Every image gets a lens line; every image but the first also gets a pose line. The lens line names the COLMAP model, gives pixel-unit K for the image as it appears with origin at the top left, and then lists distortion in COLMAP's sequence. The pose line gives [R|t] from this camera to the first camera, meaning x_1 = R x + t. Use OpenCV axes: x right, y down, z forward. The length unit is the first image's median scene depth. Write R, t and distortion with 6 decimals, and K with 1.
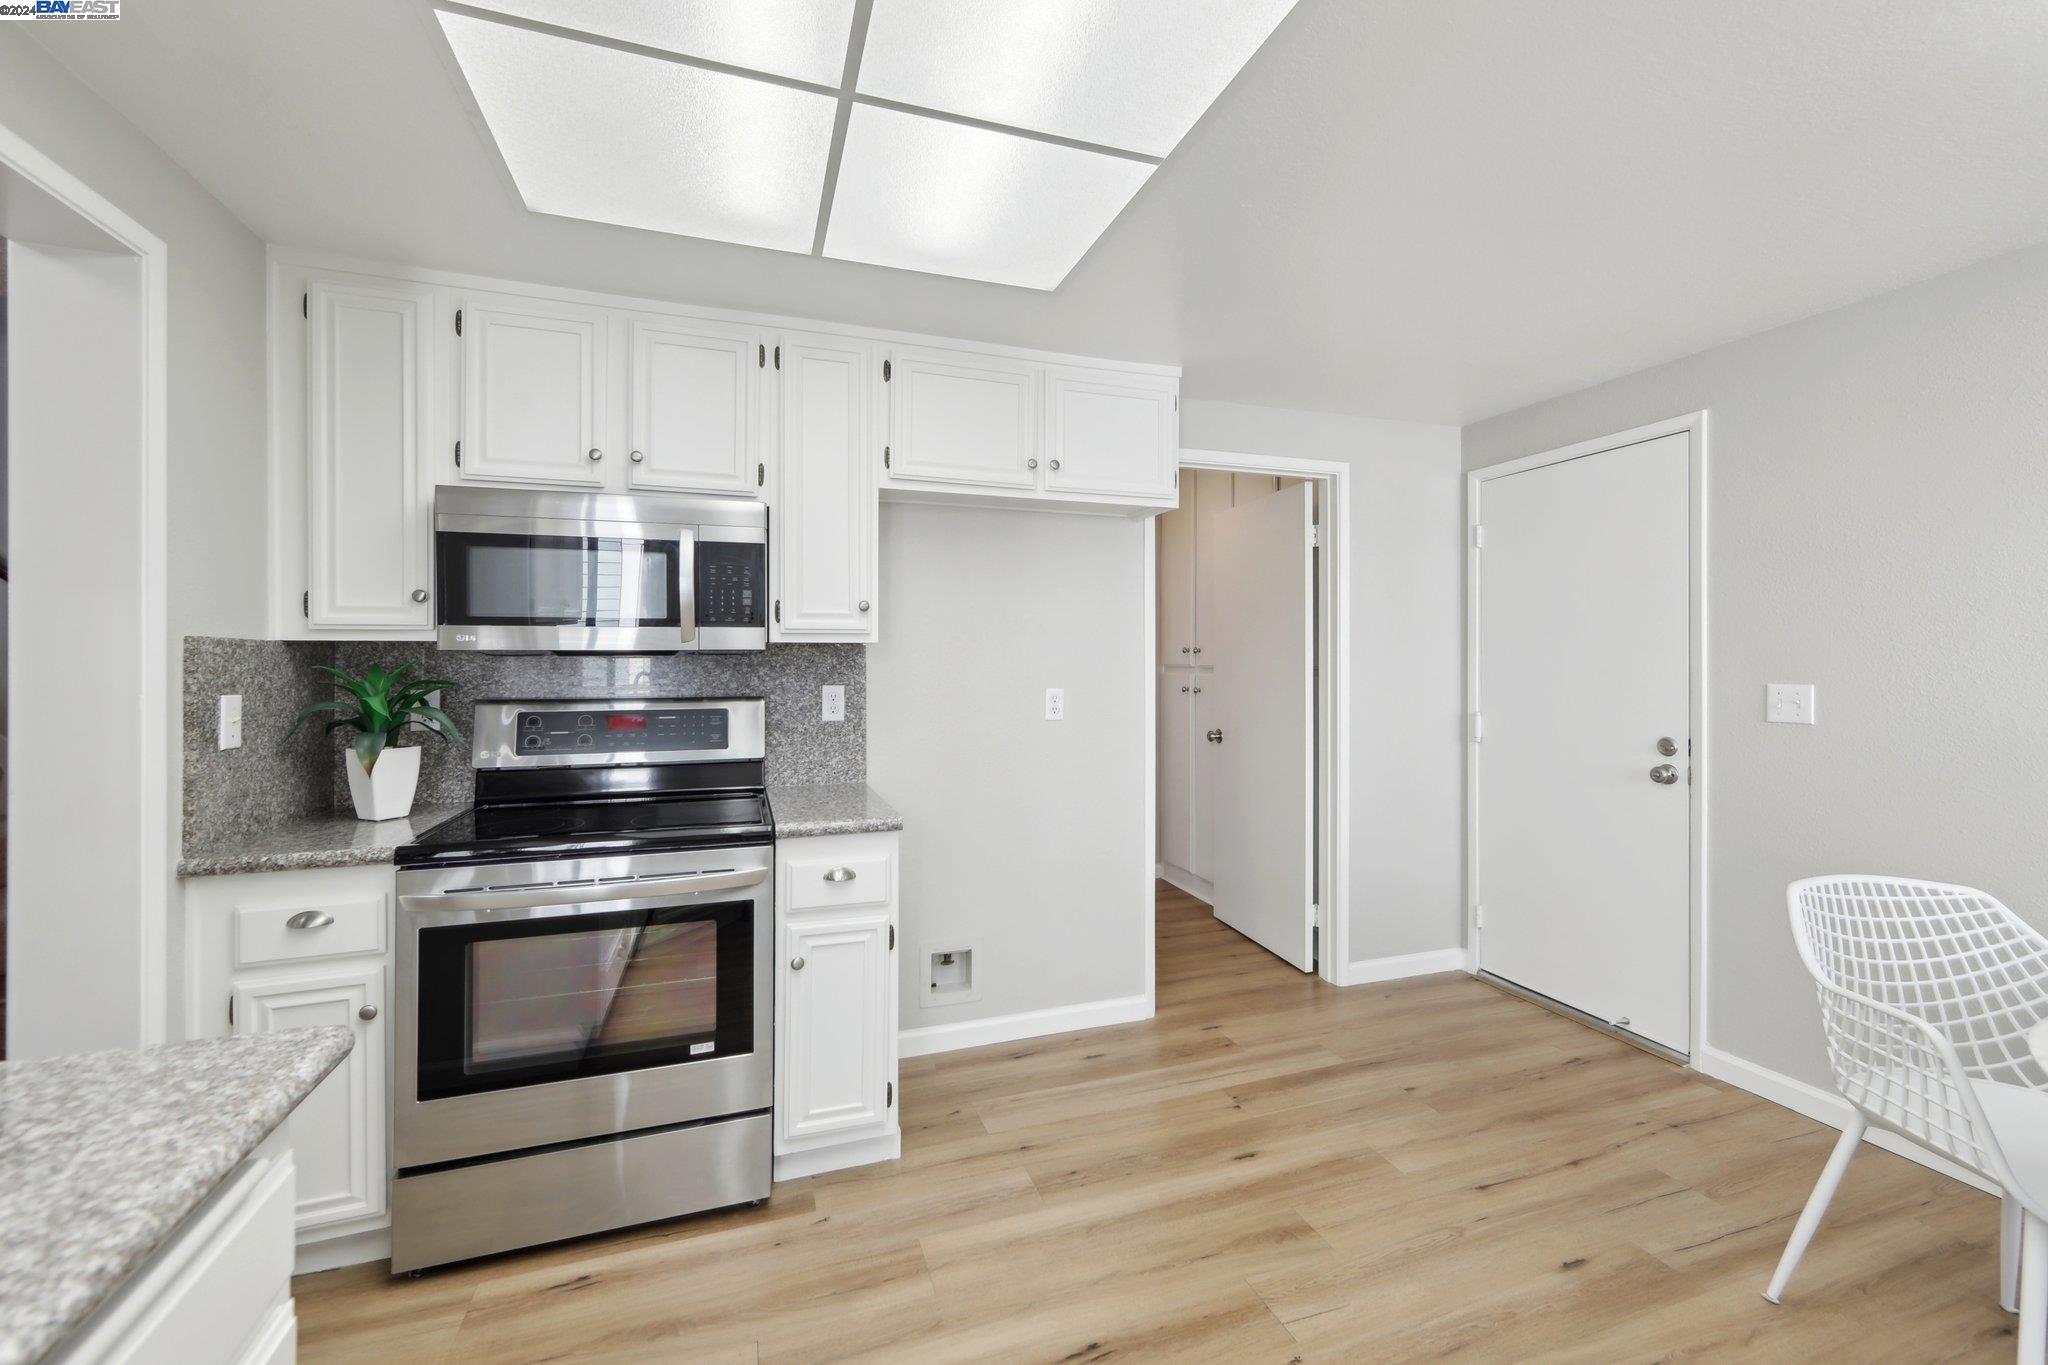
lens RADIAL K [[835.0, 0, 1023.1], [0, 835.0, 660.6], [0, 0, 1]] dist [-0.004885, 0.001341]
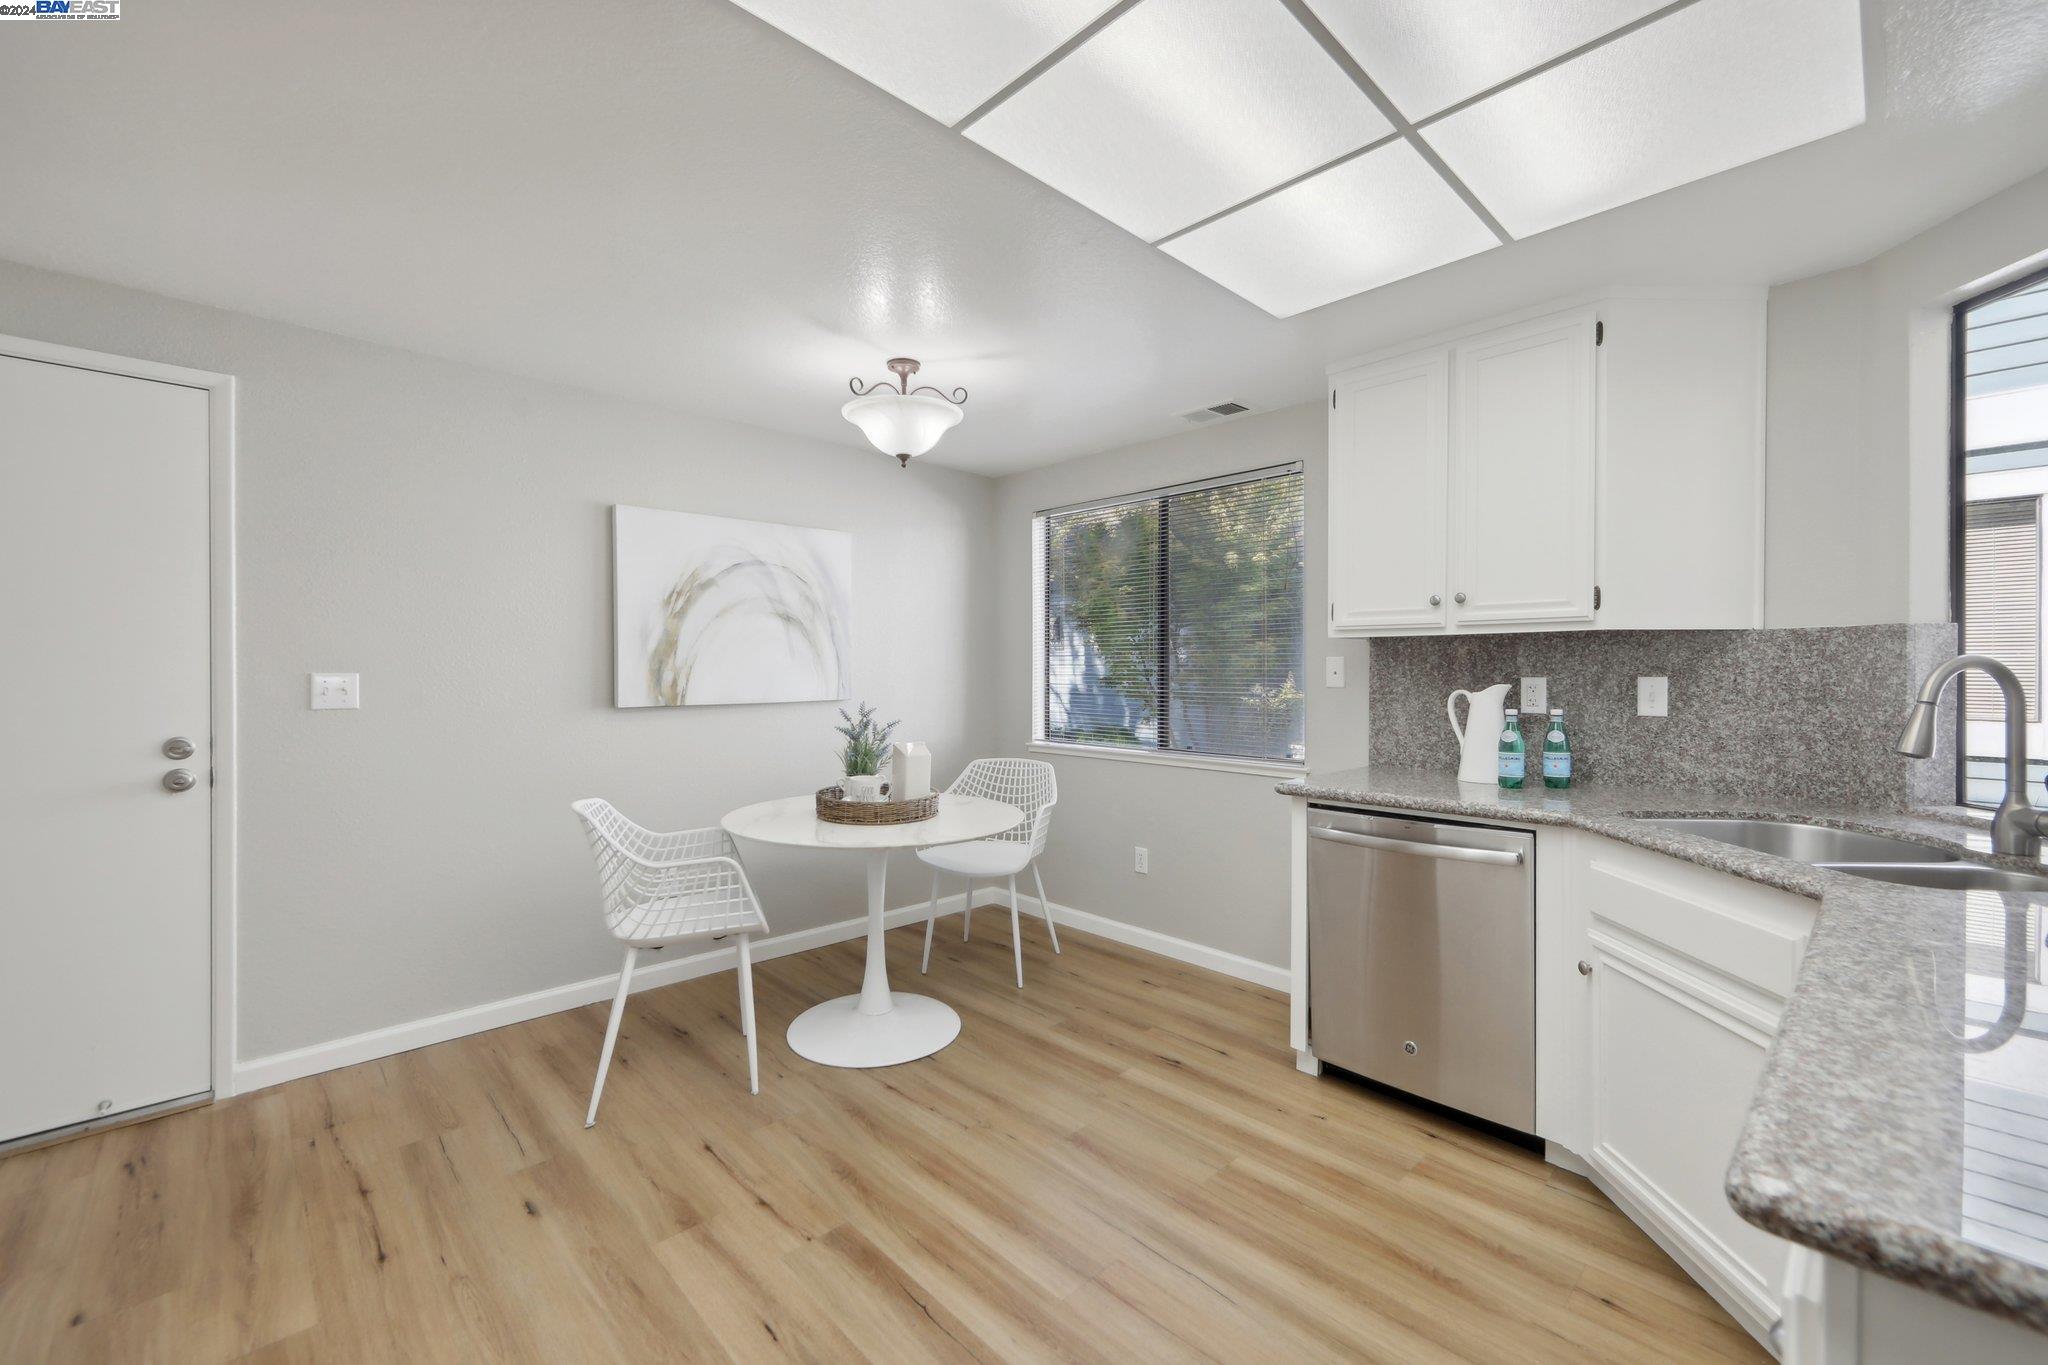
lens RADIAL K [[835.0, 0, 1031.7], [0, 835.0, 681.0], [0, 0, 1]] dist [-0.004885, 0.001341]
pose [[-0.423014, -0.008512, 0.906083, -0.473596], [-0.003444, 0.999964, 0.007785, 0.030348], [-0.906117, 0.000173, -0.423028, 0.717438]]
